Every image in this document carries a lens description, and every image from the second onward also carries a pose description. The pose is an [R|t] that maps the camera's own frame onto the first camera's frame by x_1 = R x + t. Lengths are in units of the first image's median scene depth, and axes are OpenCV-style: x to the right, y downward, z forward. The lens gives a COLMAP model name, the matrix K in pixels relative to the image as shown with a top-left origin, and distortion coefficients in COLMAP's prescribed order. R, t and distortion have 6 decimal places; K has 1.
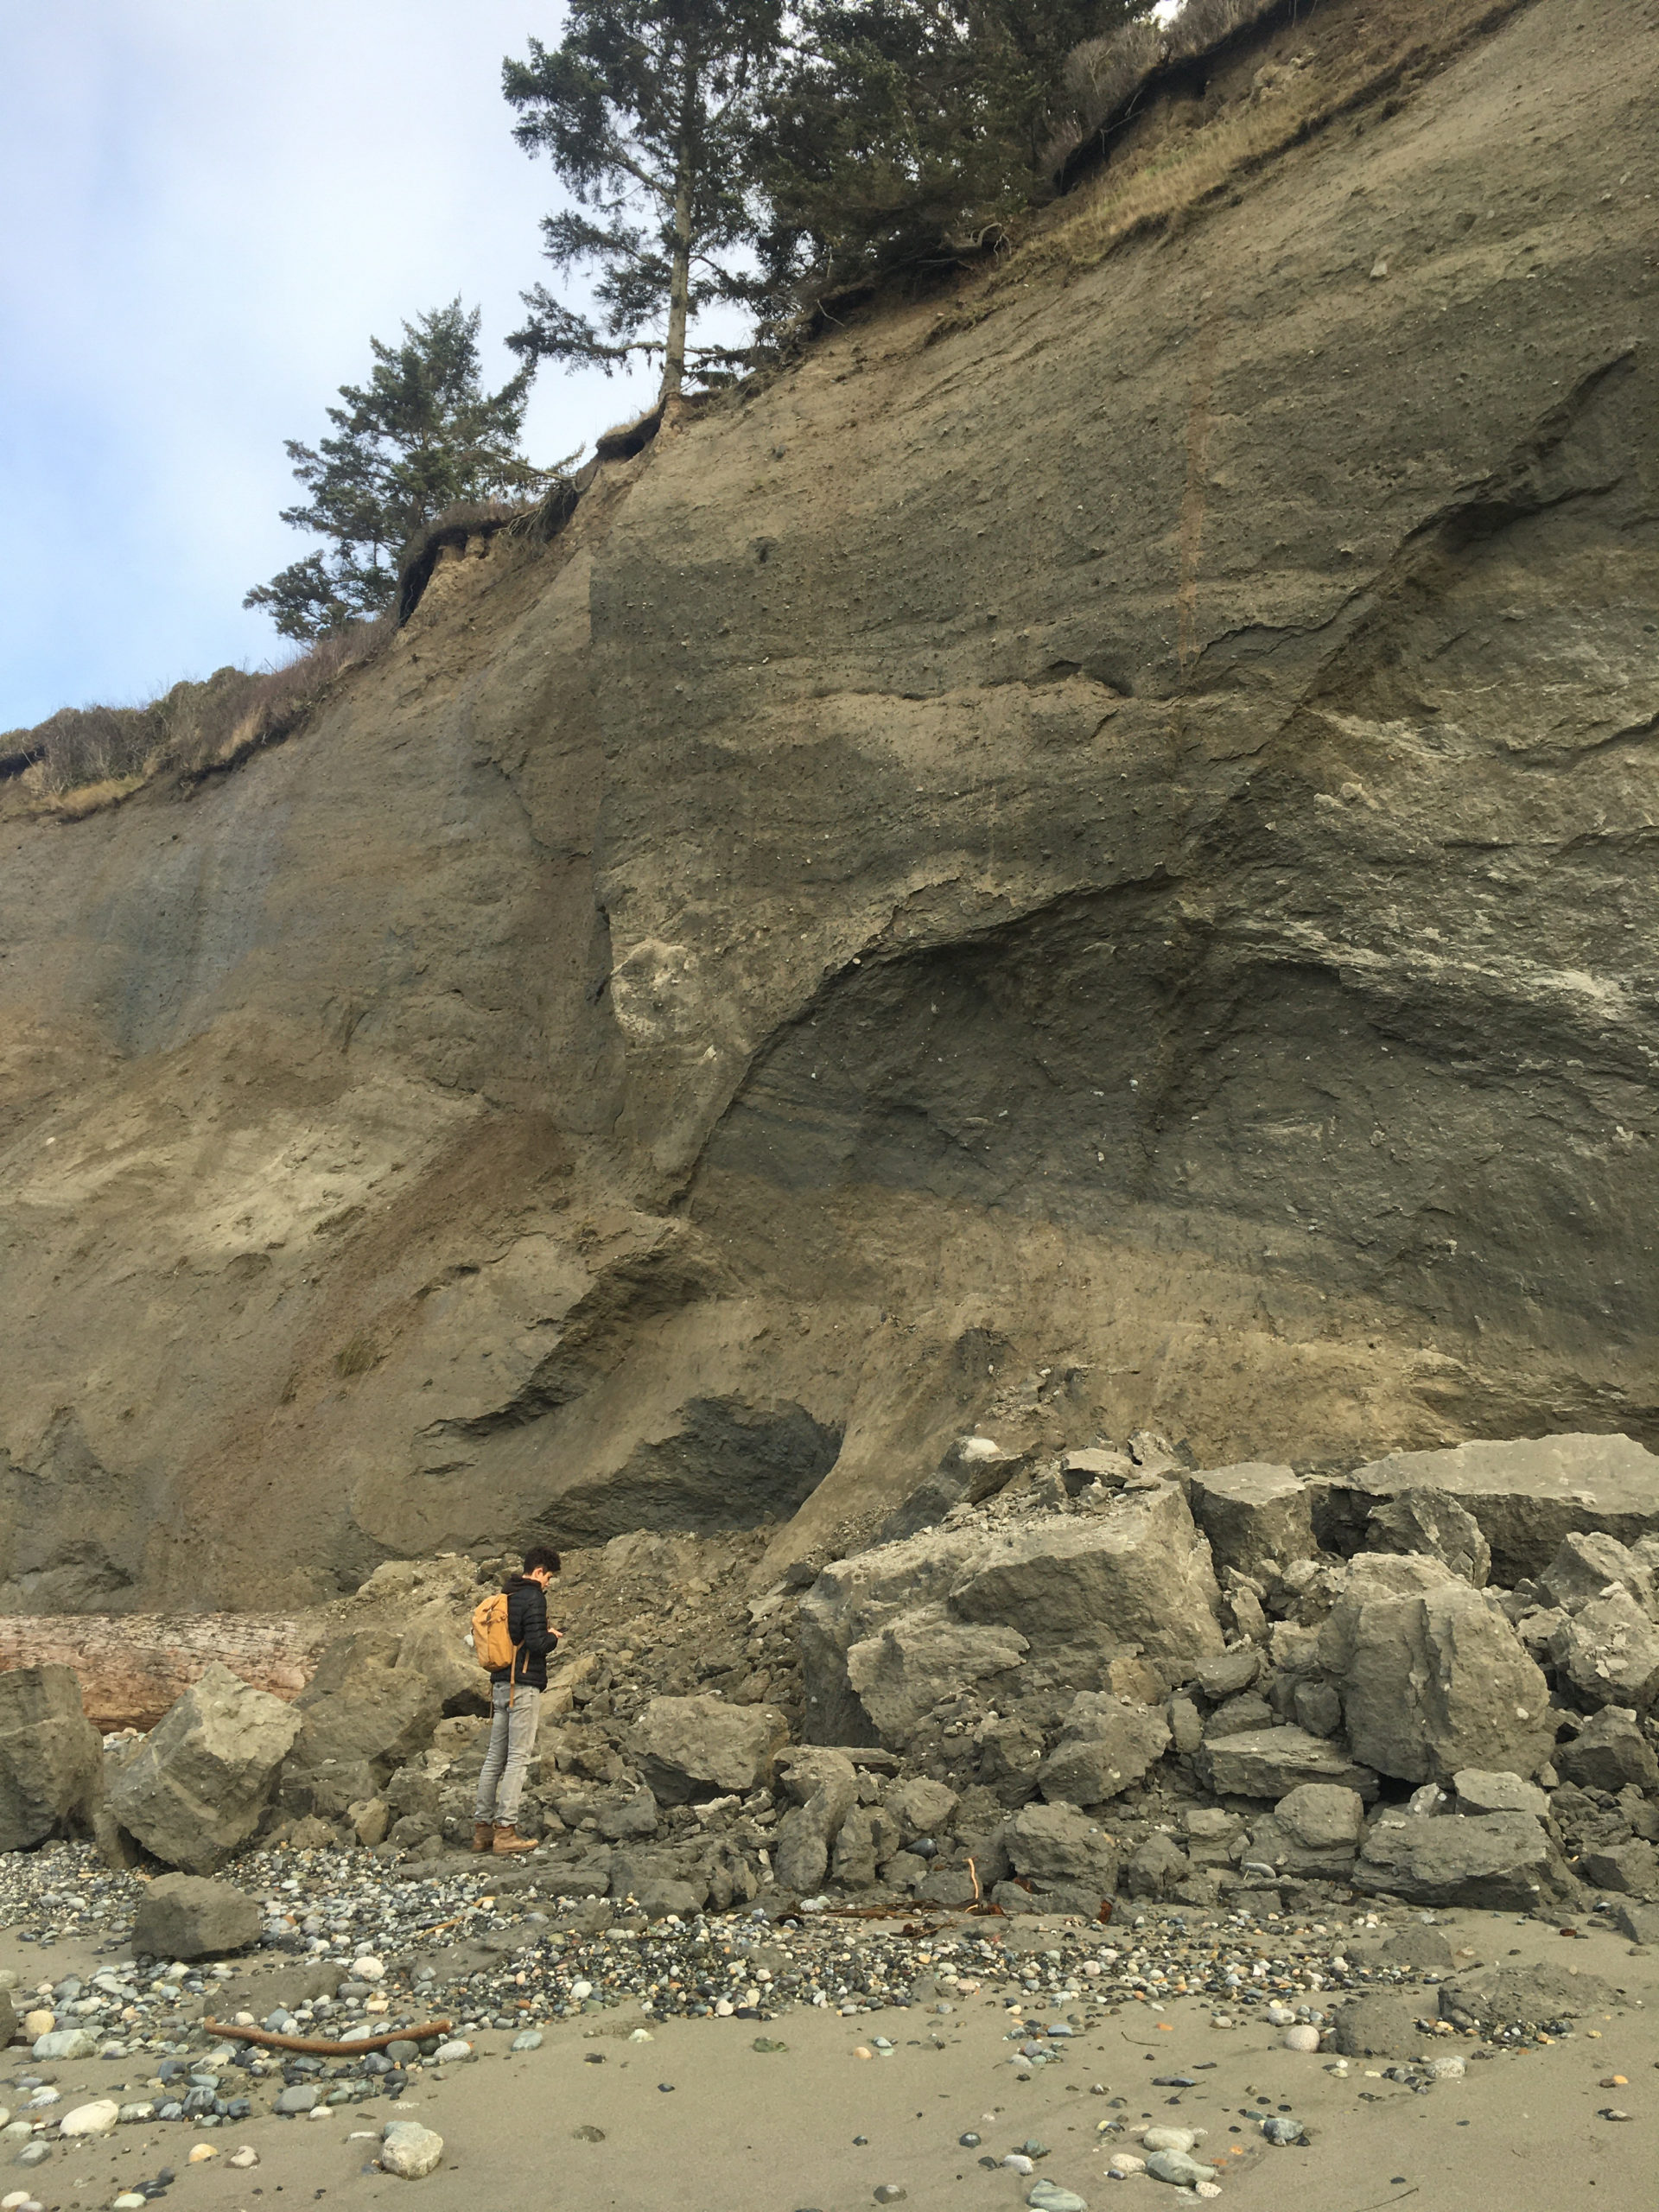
lens RADIAL K [[1873.4, 0, 817.8], [0, 1873.4, 1112.4], [0, 0, 1]] dist [0.078507, -0.106923]
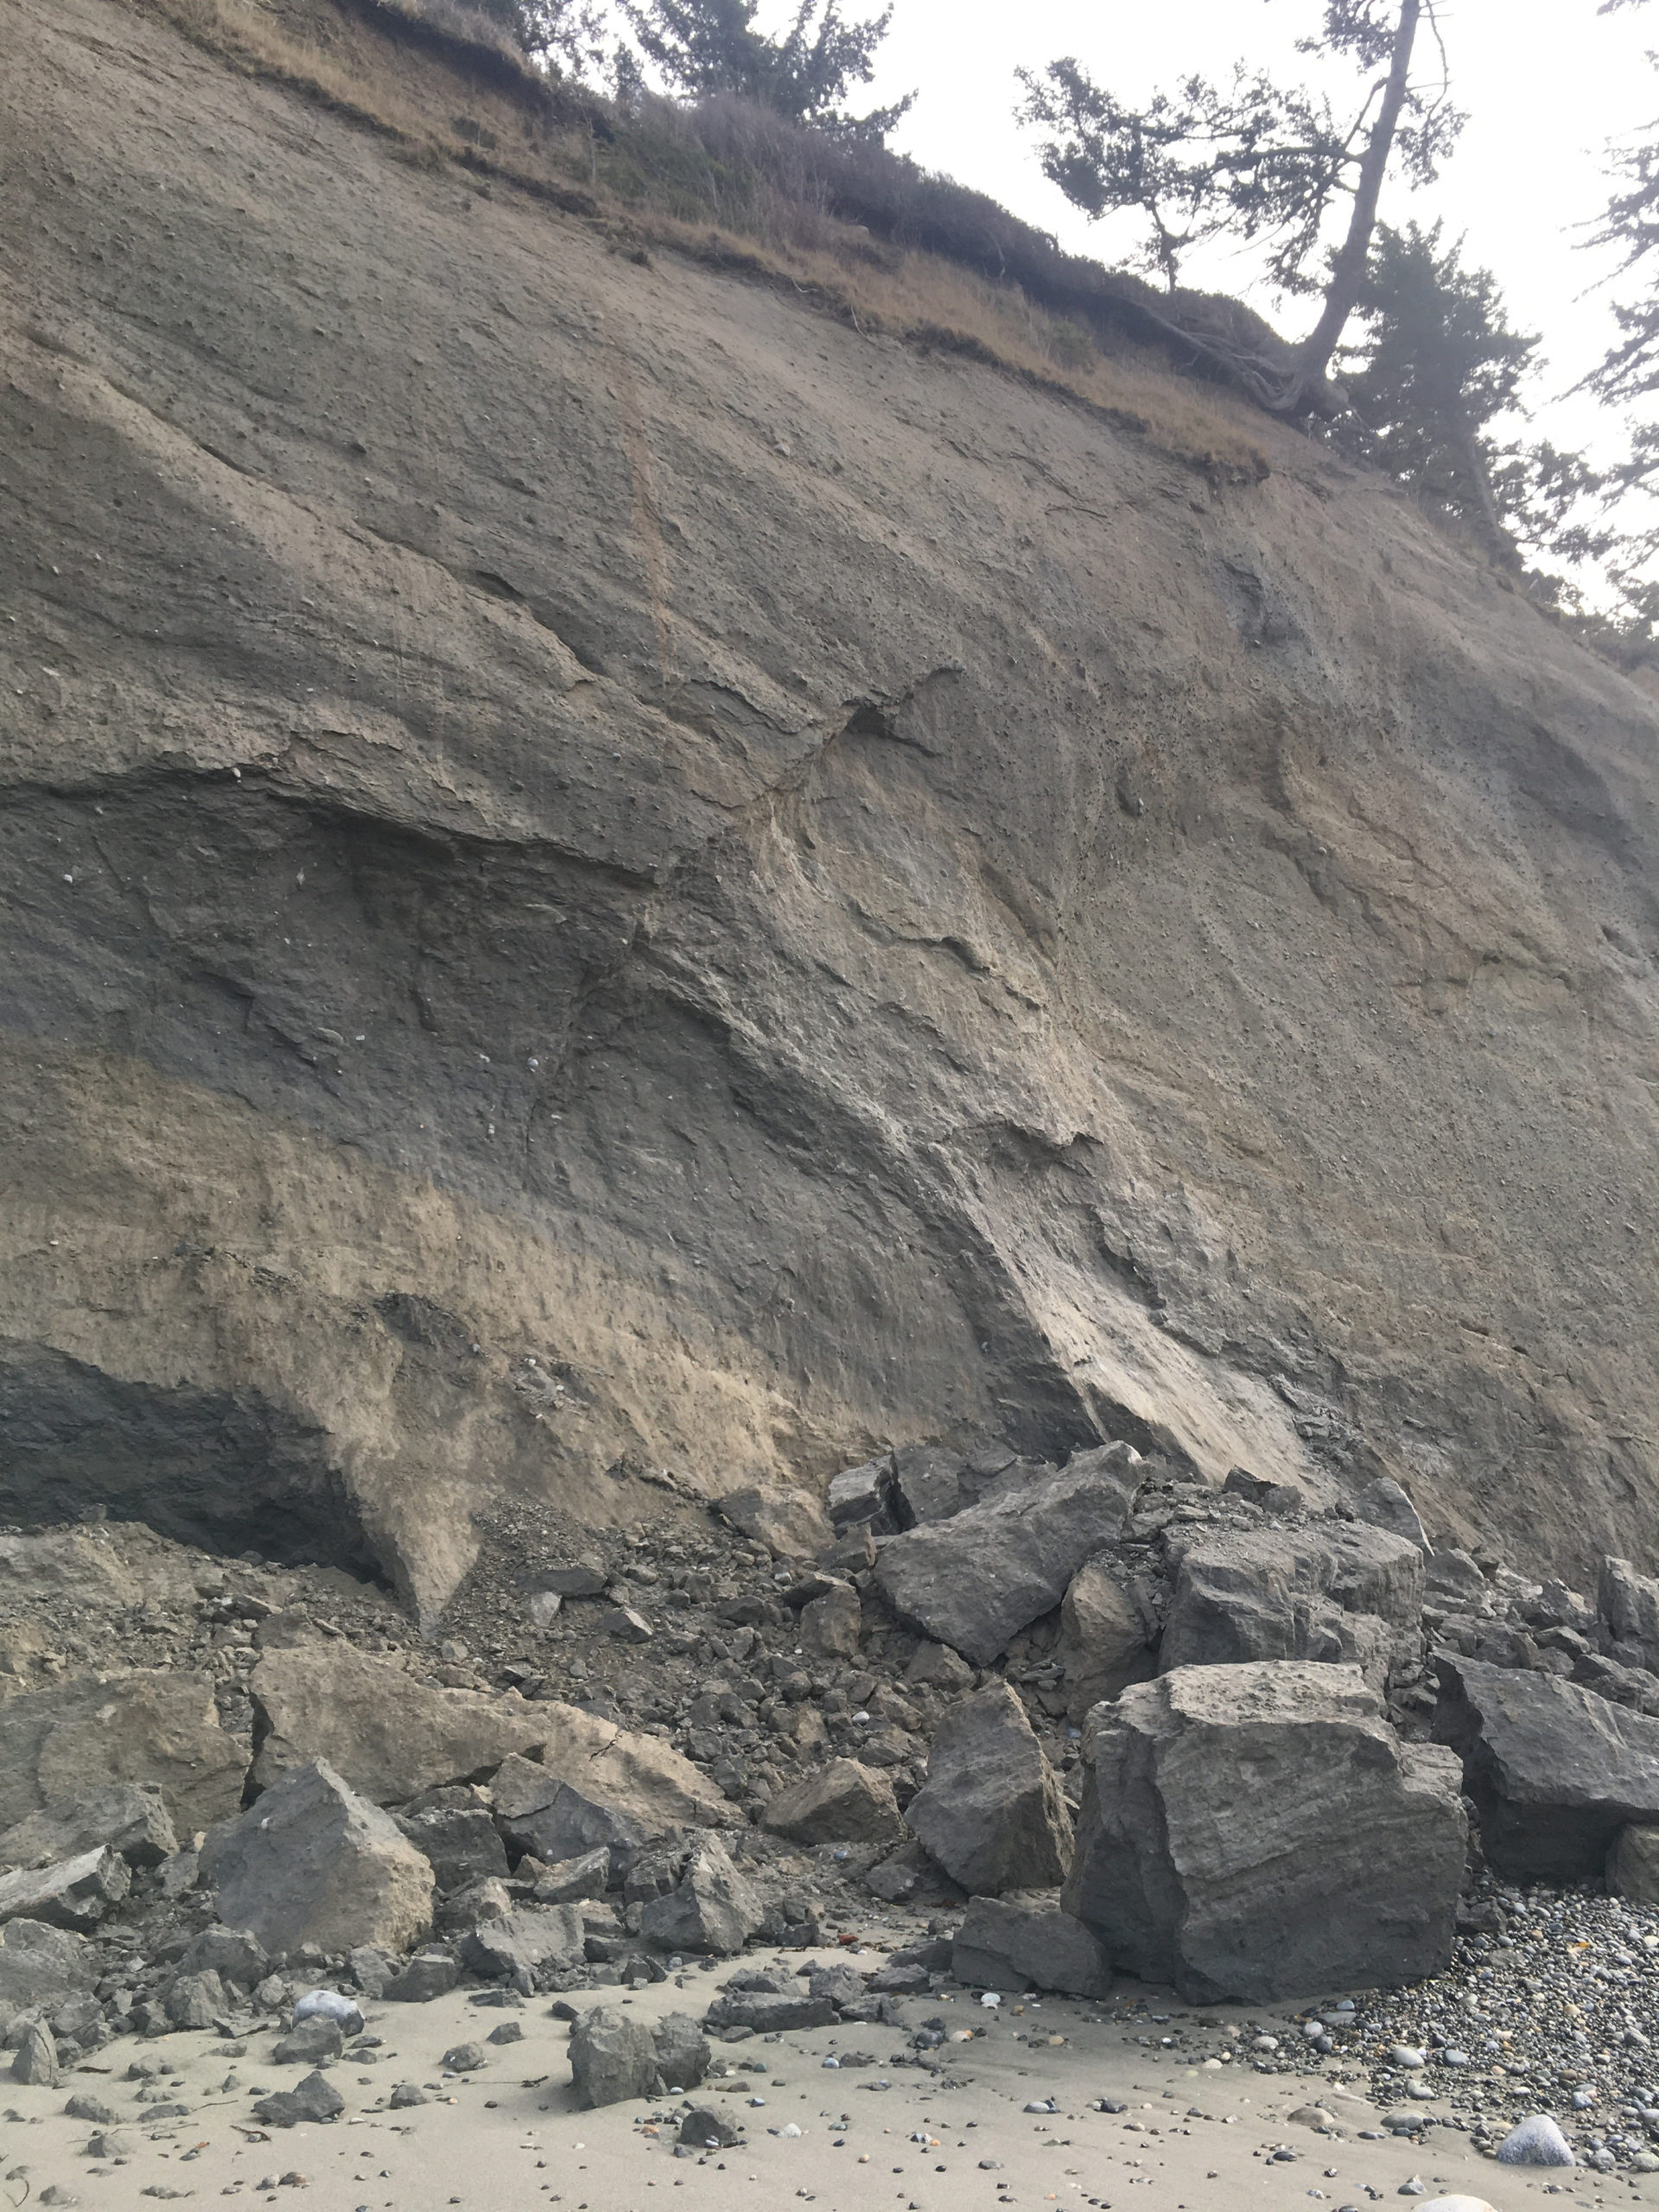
lens RADIAL K [[1873.4, 0, 816.2], [0, 1873.4, 1102.5], [0, 0, 1]] dist [0.078507, -0.106923]
pose [[0.202325, 0.261813, 0.943673, -0.638764], [-0.215855, 0.951826, -0.217795, 0.166259], [-0.955234, -0.159631, 0.249092, 0.605292]]
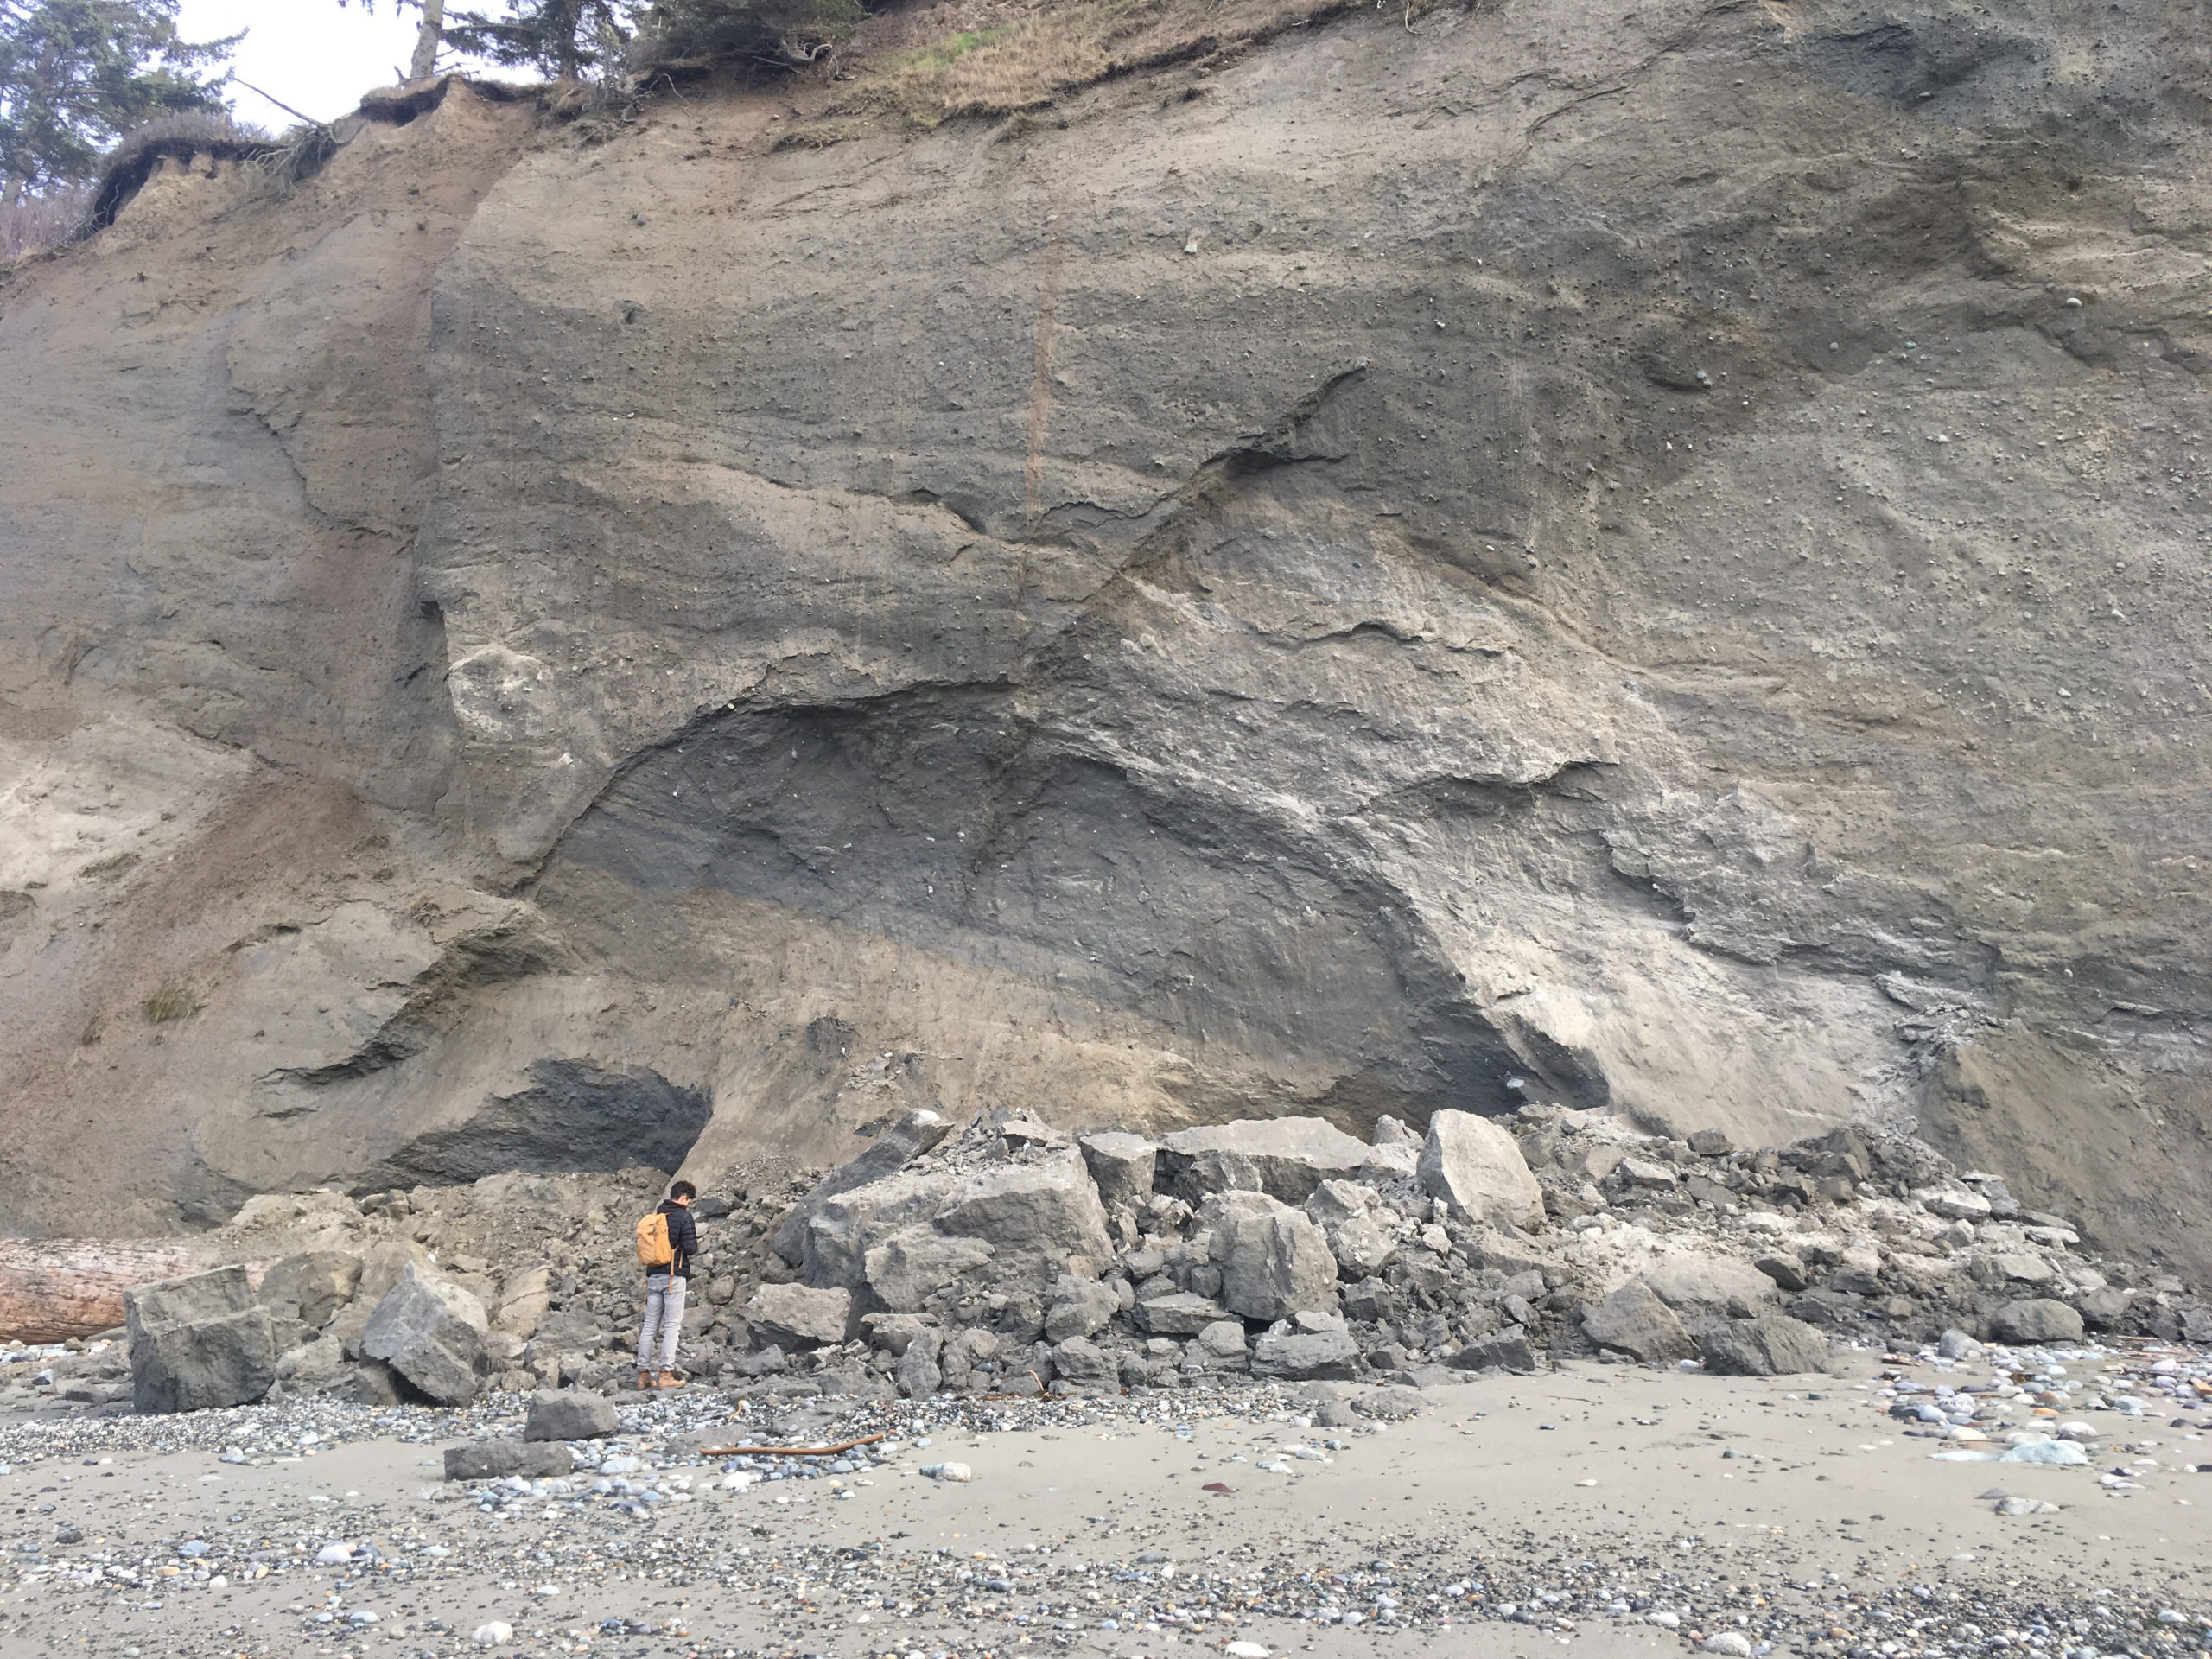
lens RADIAL K [[1873.4, 0, 1097.6], [0, 1873.4, 850.0], [0, 0, 1]] dist [0.078507, -0.106923]
pose [[0.921039, 0.082885, 0.380548, -0.225911], [-0.100046, 0.994656, 0.025501, -0.045349], [-0.376400, -0.061559, 0.924410, -0.221461]]
